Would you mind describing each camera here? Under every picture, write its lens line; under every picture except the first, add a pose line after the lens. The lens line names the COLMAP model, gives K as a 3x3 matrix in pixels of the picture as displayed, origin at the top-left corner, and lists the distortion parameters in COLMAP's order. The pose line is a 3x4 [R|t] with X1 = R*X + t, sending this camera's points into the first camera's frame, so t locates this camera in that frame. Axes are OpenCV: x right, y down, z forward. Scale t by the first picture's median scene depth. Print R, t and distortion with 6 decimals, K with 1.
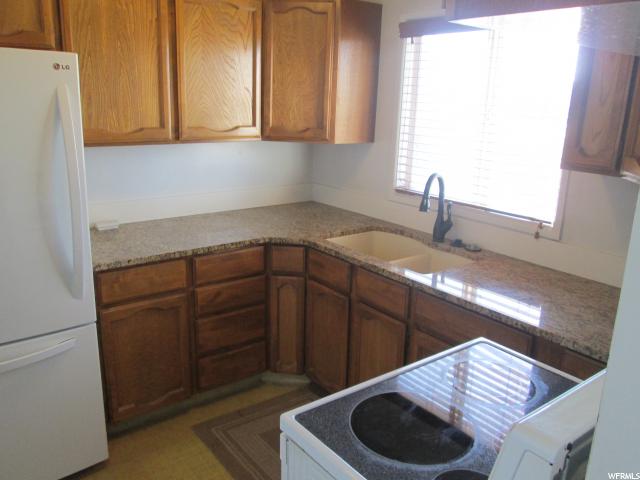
lens RADIAL K [[539.6, 0, 320.0], [0, 539.6, 240.0], [0, 0, 1]] dist [-0.009020, -0.003545]
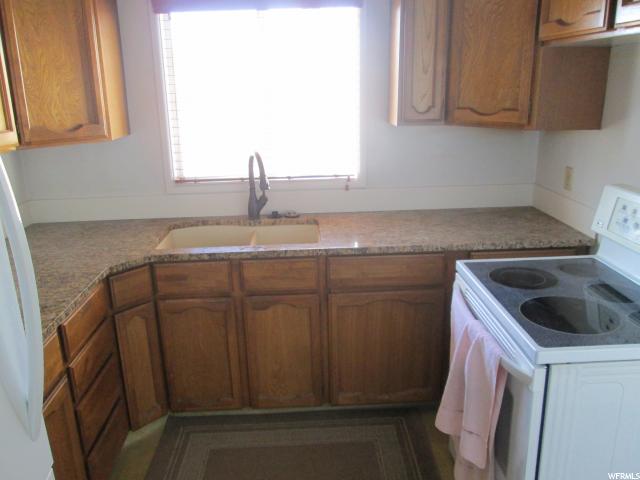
lens RADIAL K [[539.6, 0, 320.0], [0, 539.6, 240.0], [0, 0, 1]] dist [-0.009020, -0.003545]
pose [[0.575702, -0.274298, 0.770278, -0.510528], [0.254170, 0.955416, 0.150261, -0.082336], [-0.777152, 0.109276, 0.619753, 0.282565]]
